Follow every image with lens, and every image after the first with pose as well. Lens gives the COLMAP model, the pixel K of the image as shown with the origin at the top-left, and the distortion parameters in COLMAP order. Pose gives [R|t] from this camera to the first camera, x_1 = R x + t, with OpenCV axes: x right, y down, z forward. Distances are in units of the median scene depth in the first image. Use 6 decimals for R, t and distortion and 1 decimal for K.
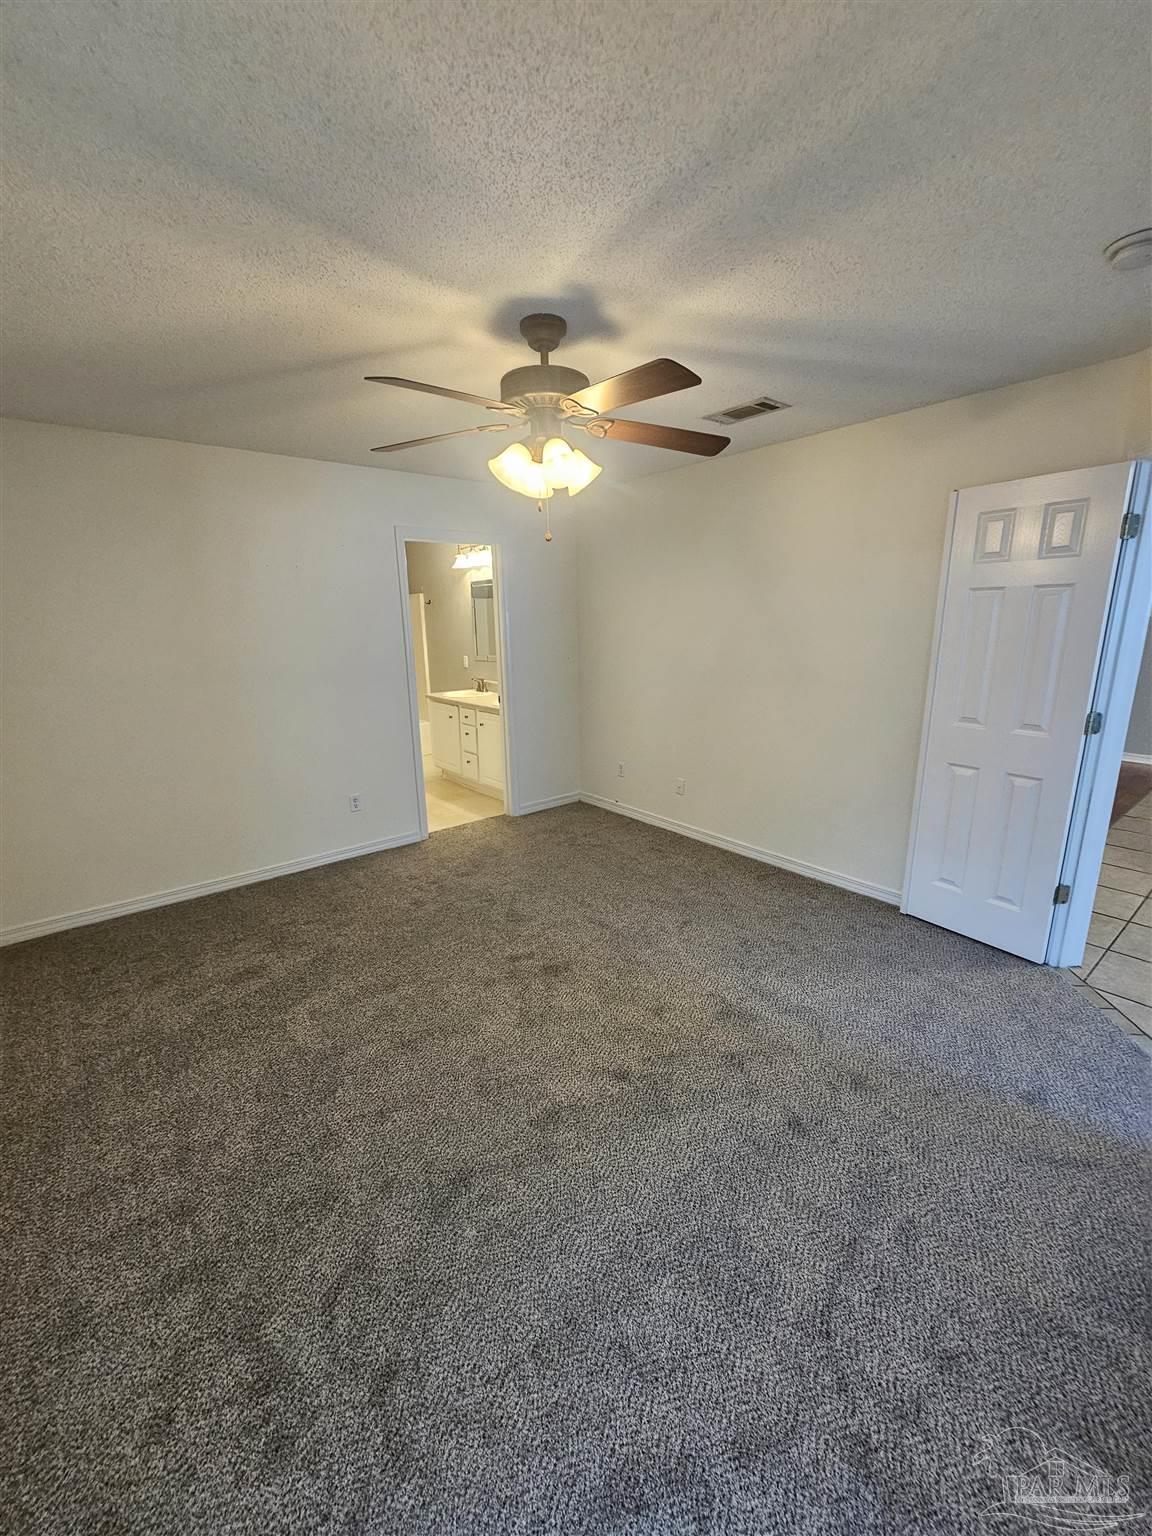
lens RADIAL K [[624.7, 0, 581.4], [0, 624.7, 773.1], [0, 0, 1]] dist [-0.002185, -0.000494]
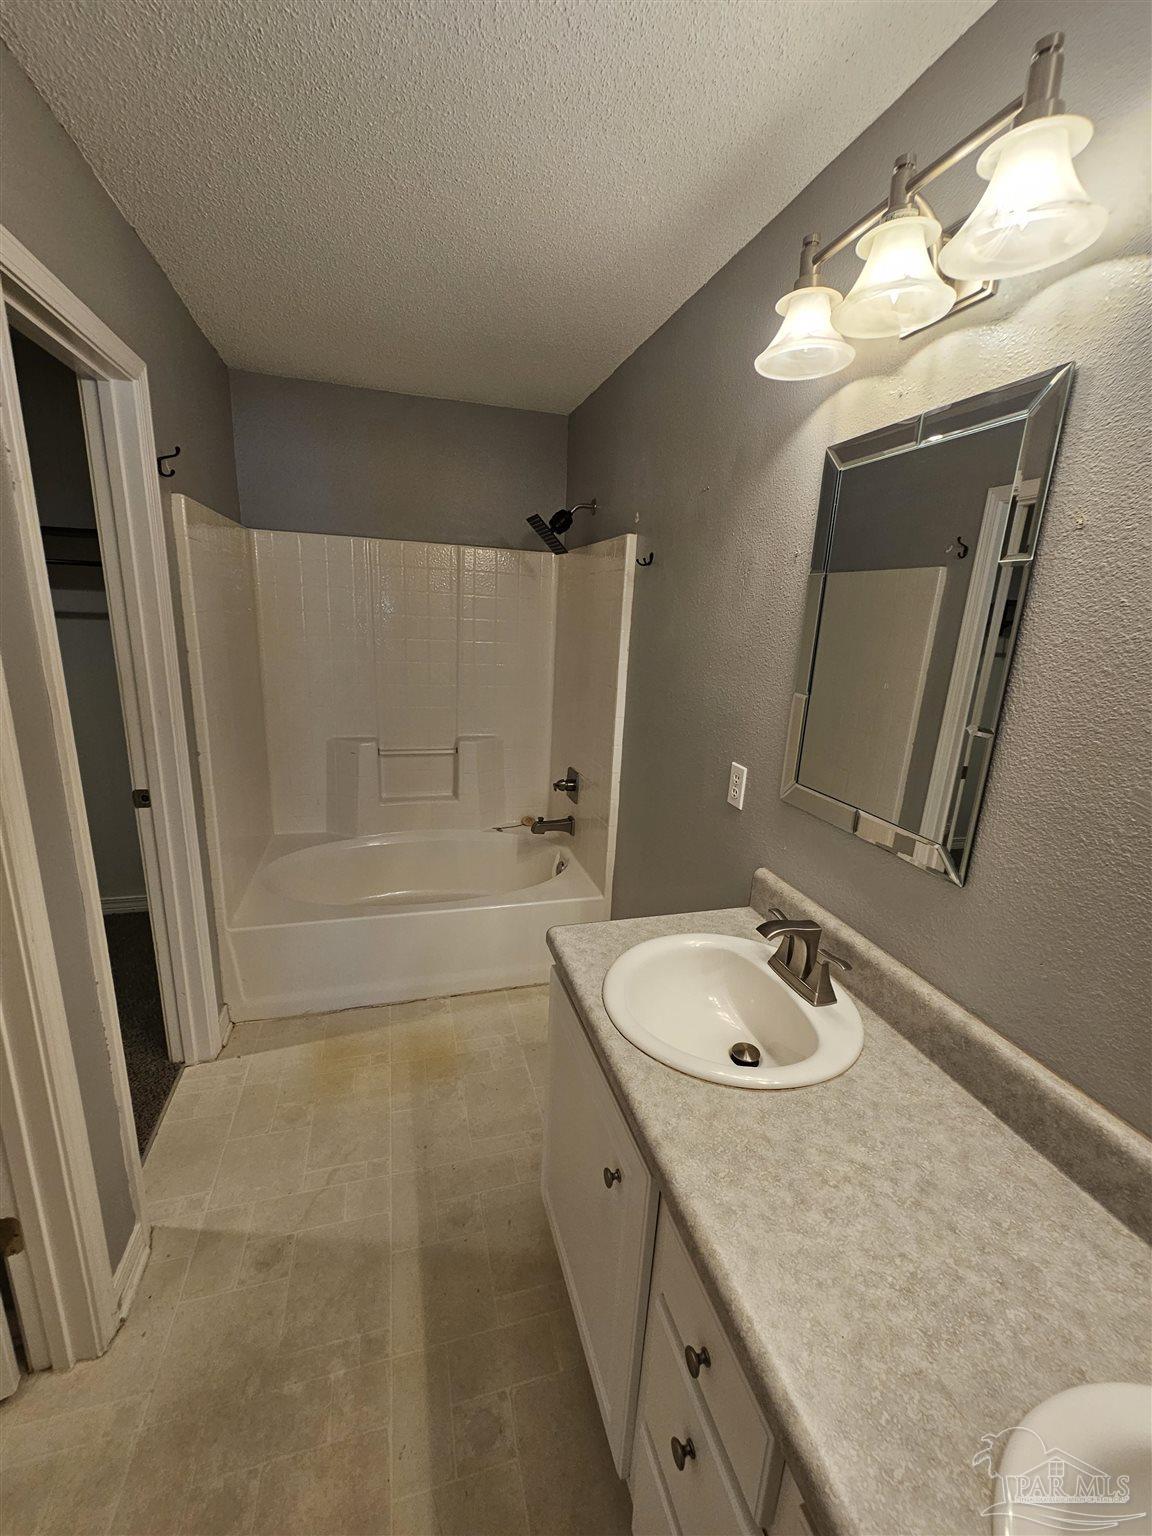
lens RADIAL K [[625.4, 0, 580.8], [0, 625.4, 775.1], [0, 0, 1]] dist [-0.000355, 0.000571]
pose [[0.920036, 0.154370, -0.360144, -0.161410], [-0.152688, 0.987713, 0.033305, -0.192093], [0.360861, 0.024348, 0.932302, 0.779763]]
